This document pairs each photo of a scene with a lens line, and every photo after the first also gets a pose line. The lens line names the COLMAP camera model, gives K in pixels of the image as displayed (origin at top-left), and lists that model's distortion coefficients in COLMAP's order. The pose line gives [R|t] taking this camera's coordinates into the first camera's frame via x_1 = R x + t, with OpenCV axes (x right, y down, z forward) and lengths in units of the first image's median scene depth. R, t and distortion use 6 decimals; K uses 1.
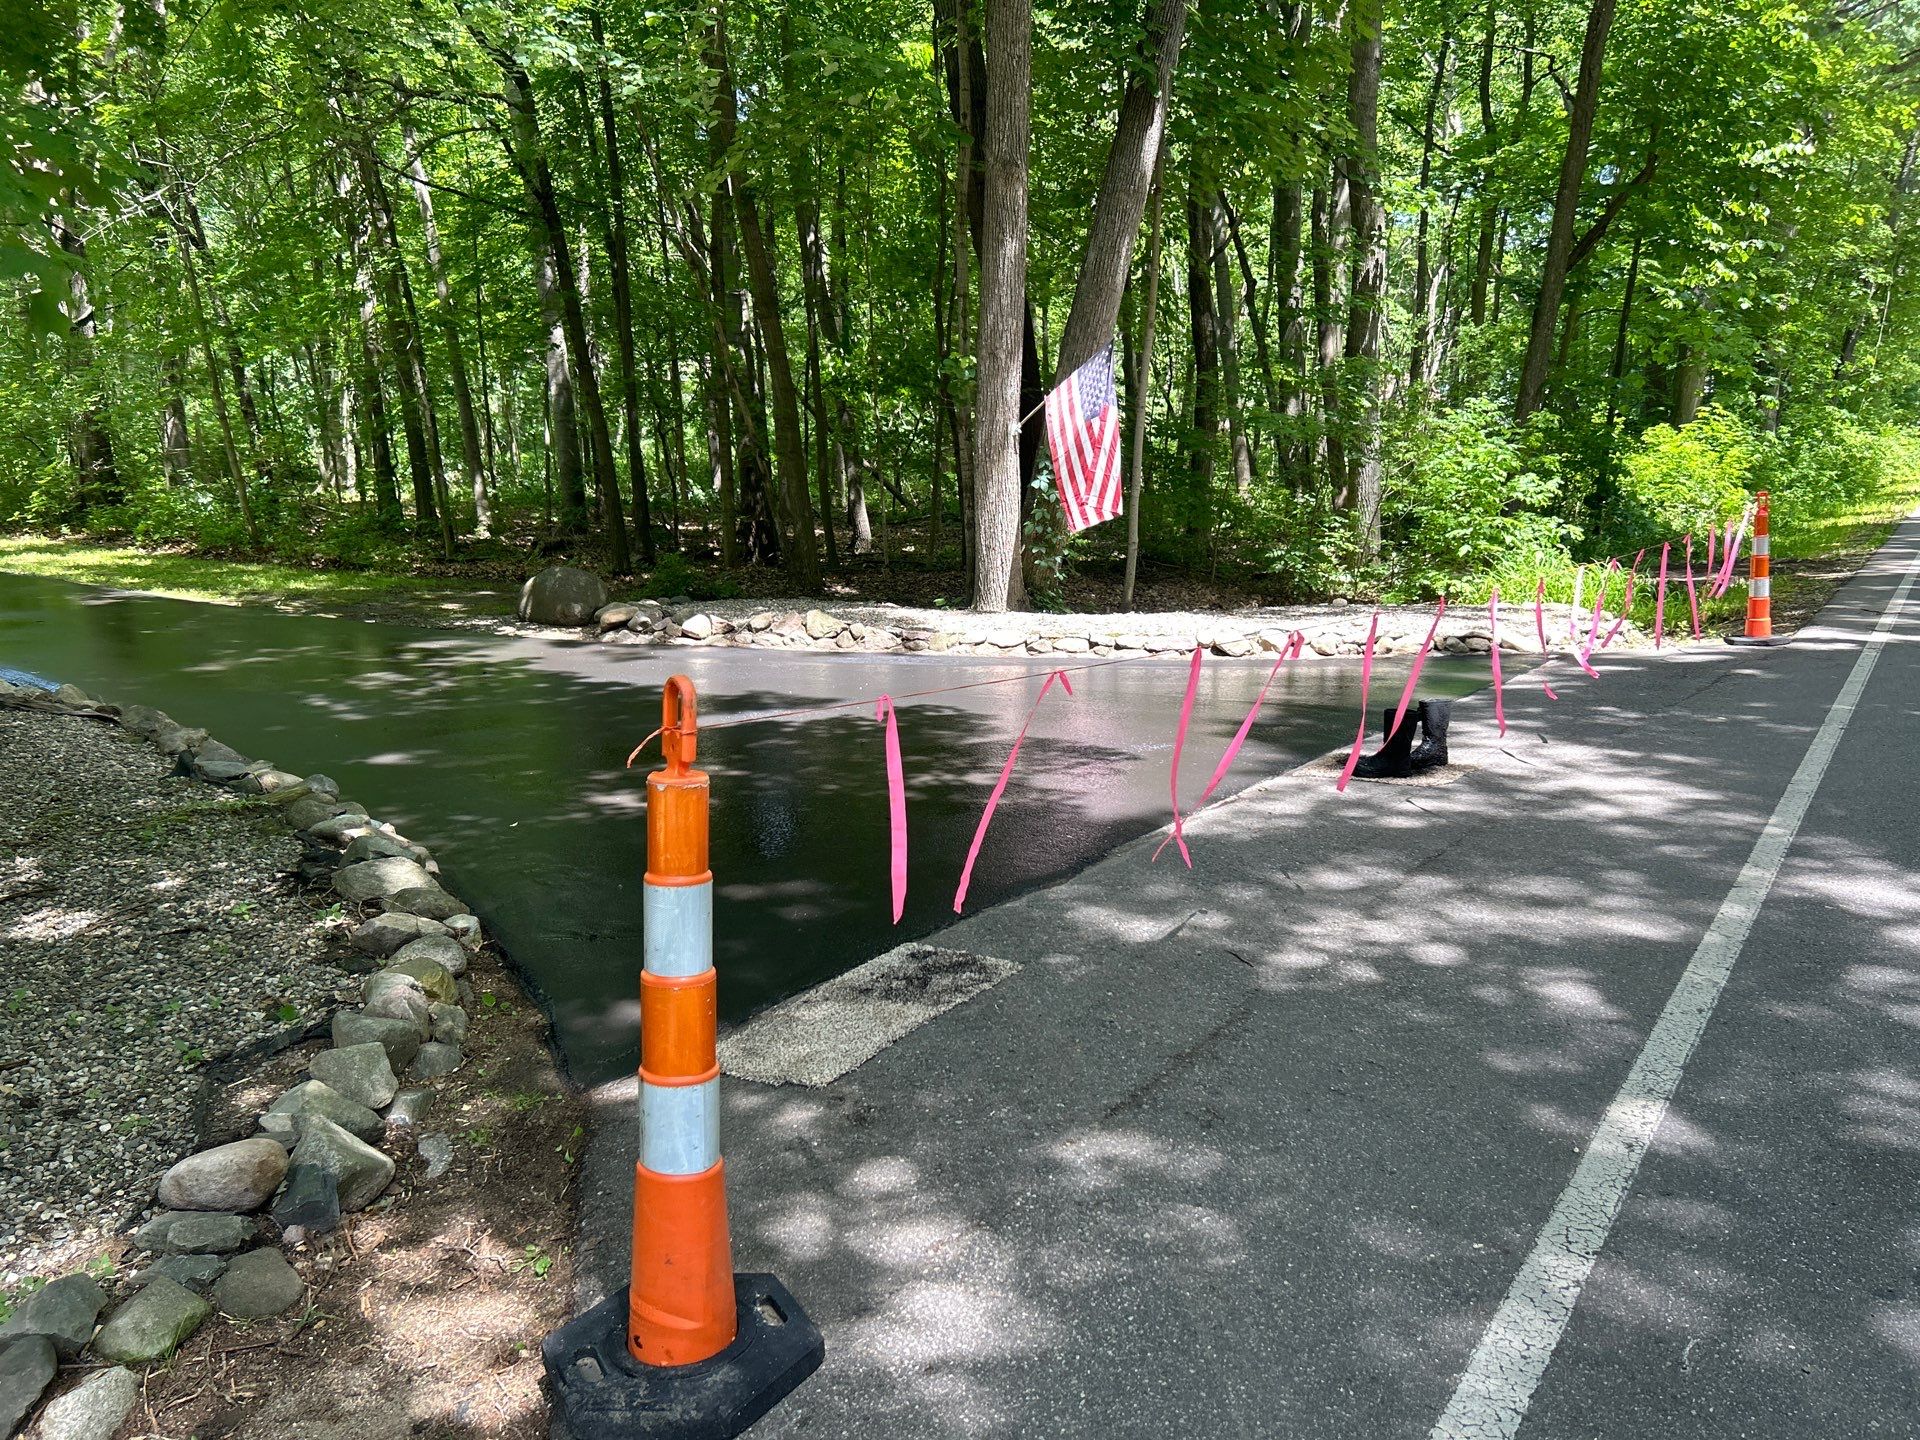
lens RADIAL K [[1413.0, 0, 974.8], [0, 1413.0, 732.7], [0, 0, 1]] dist [0.029225, -0.027762]
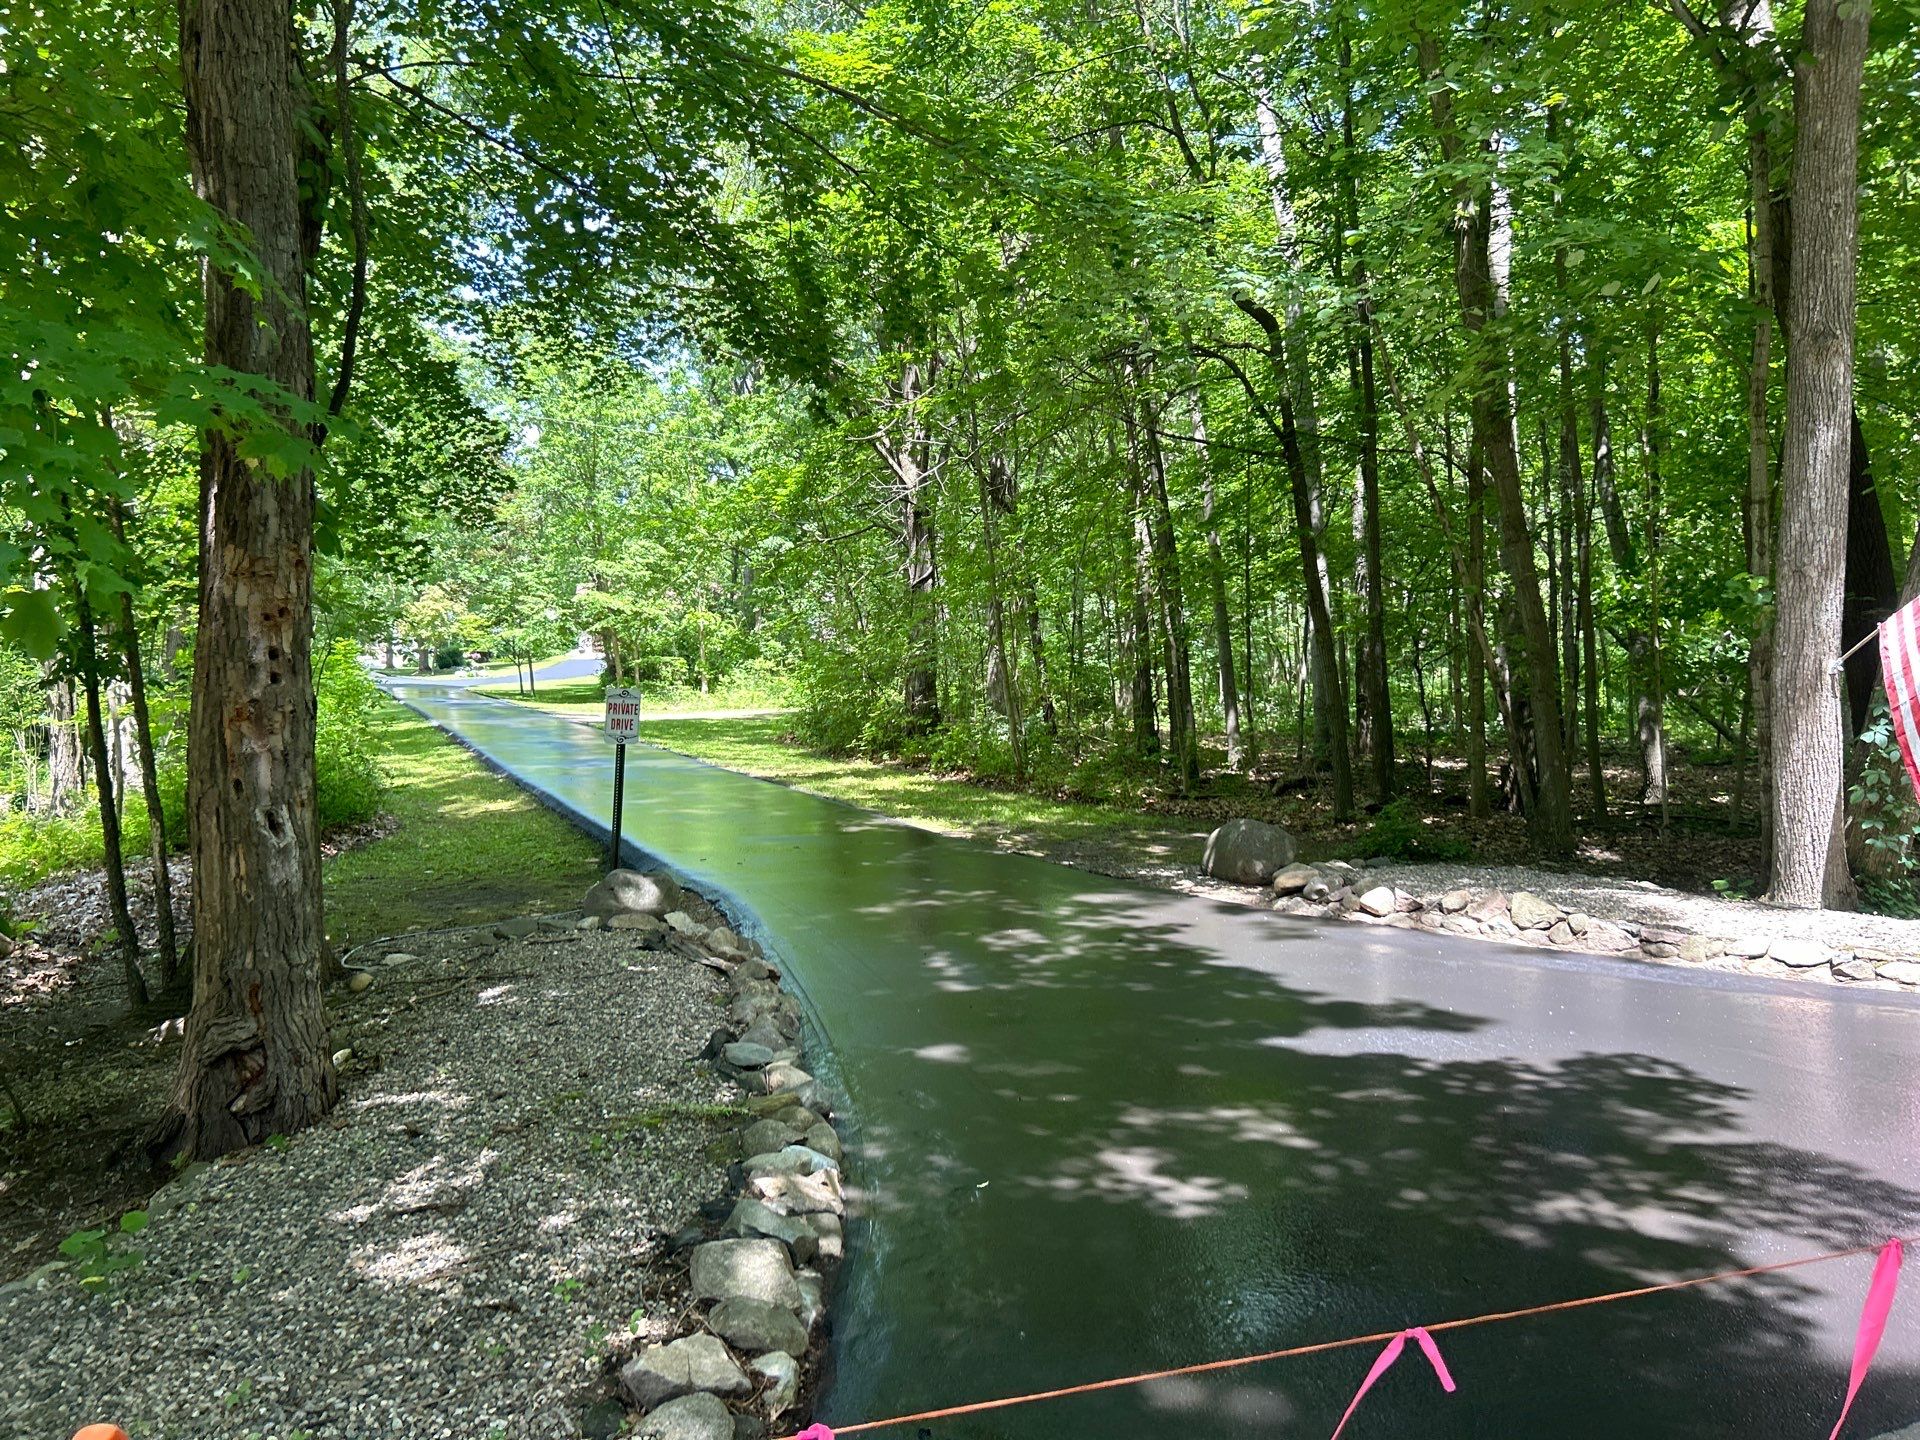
lens RADIAL K [[1413.0, 0, 954.1], [0, 1413.0, 720.9], [0, 0, 1]] dist [0.029225, -0.027762]
pose [[0.844153, 0.009186, -0.536024, 0.043840], [-0.096667, 0.986073, -0.135337, -0.041308], [0.527315, 0.166060, 0.833284, 0.137573]]
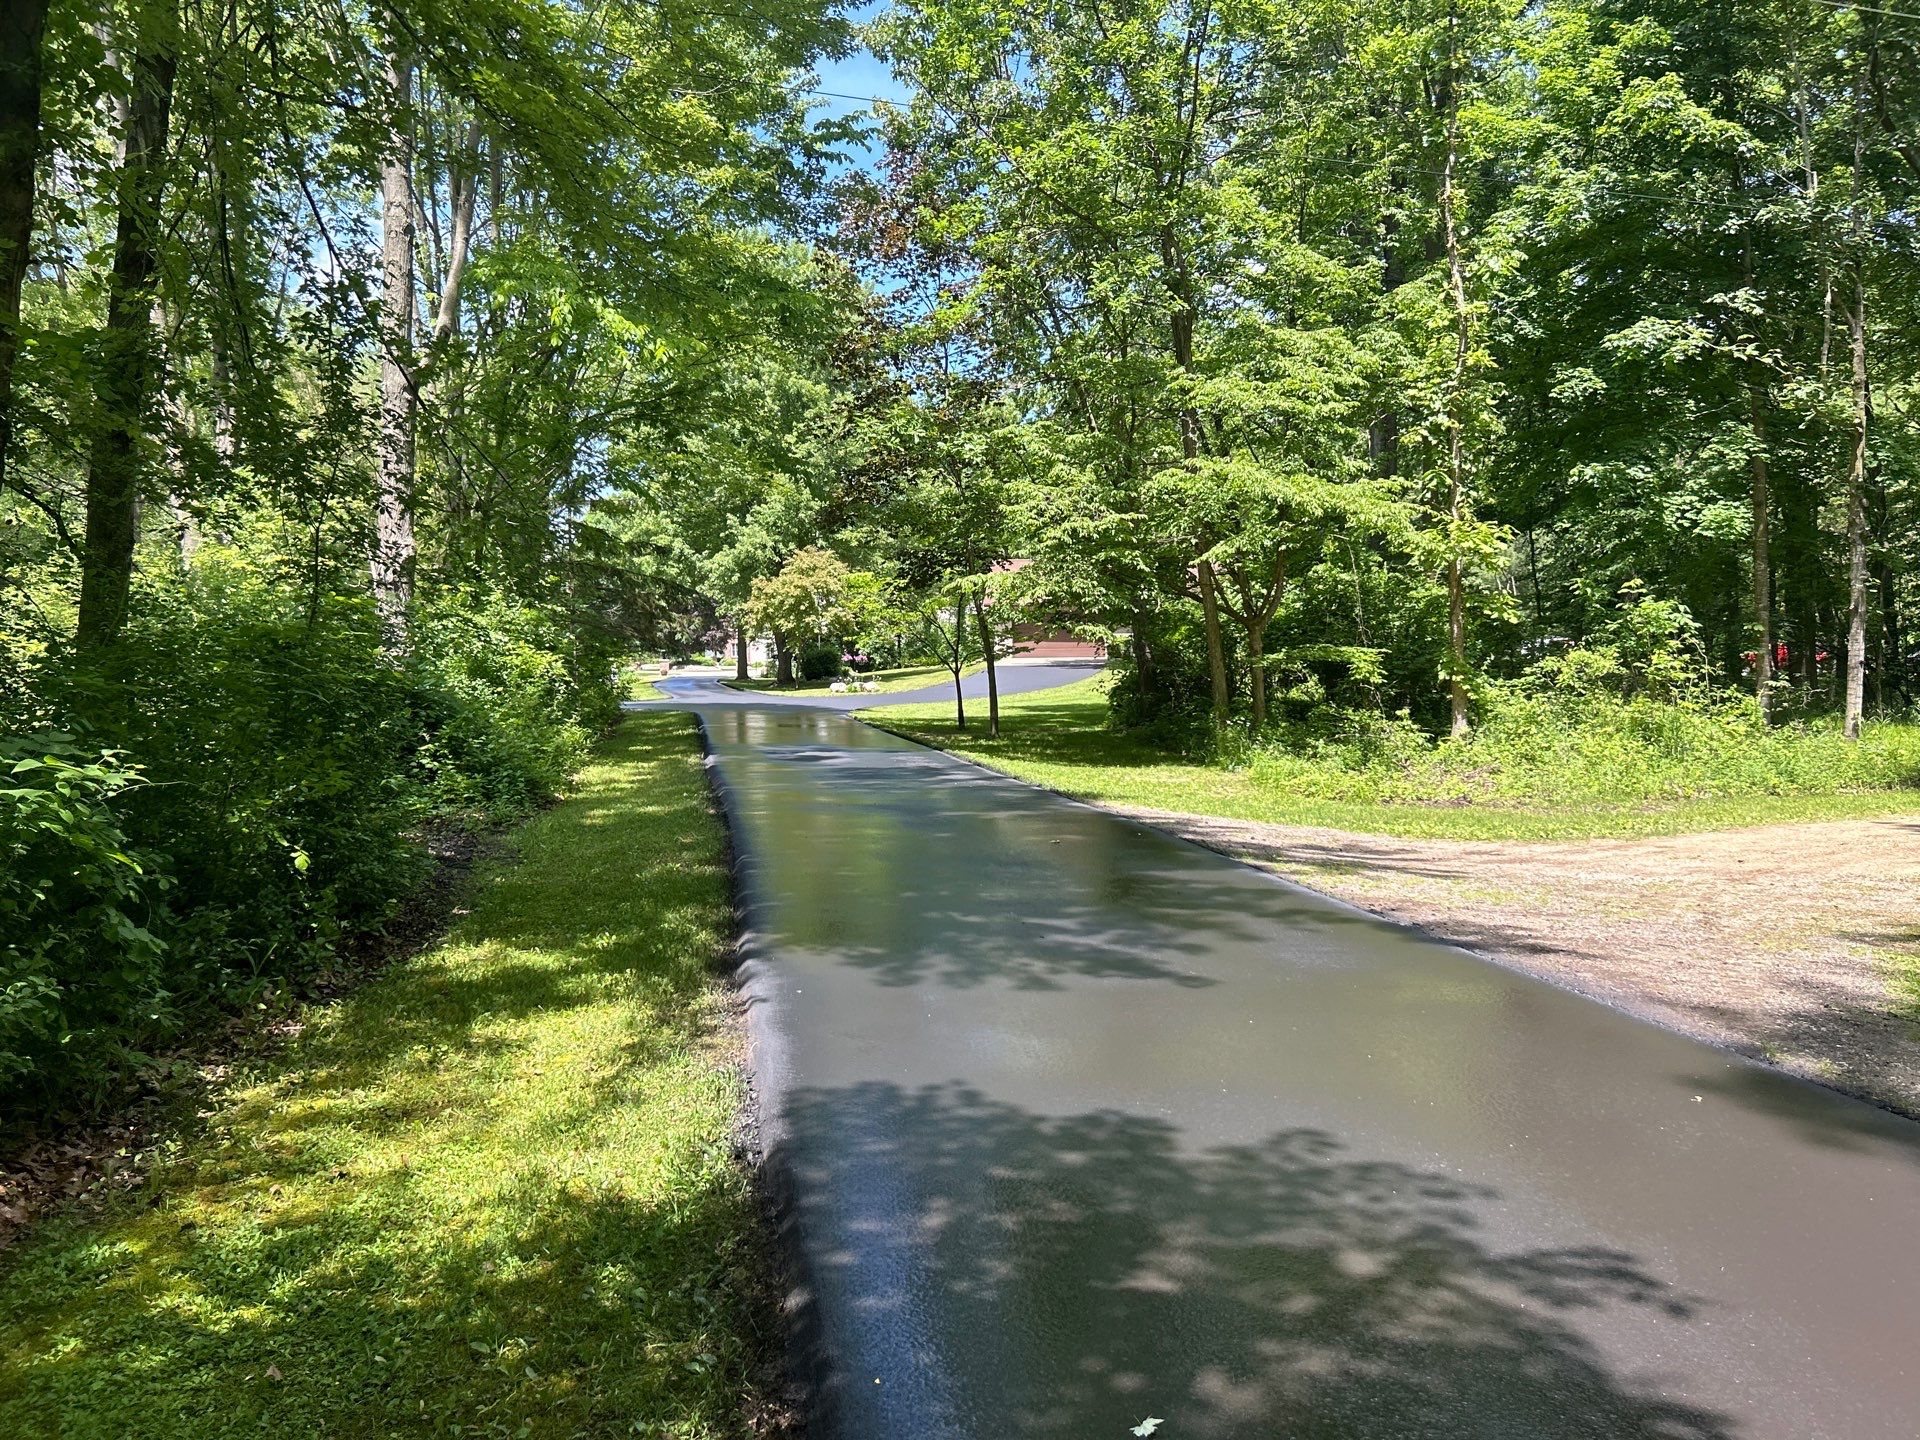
lens RADIAL K [[1413.0, 0, 951.3], [0, 1413.0, 723.0], [0, 0, 1]] dist [0.029225, -0.027762]
pose [[0.687983, 0.011352, -0.725638, -2.431681], [-0.137978, 0.983686, -0.115428, -0.429825], [0.712490, 0.179534, 0.678326, 2.011535]]
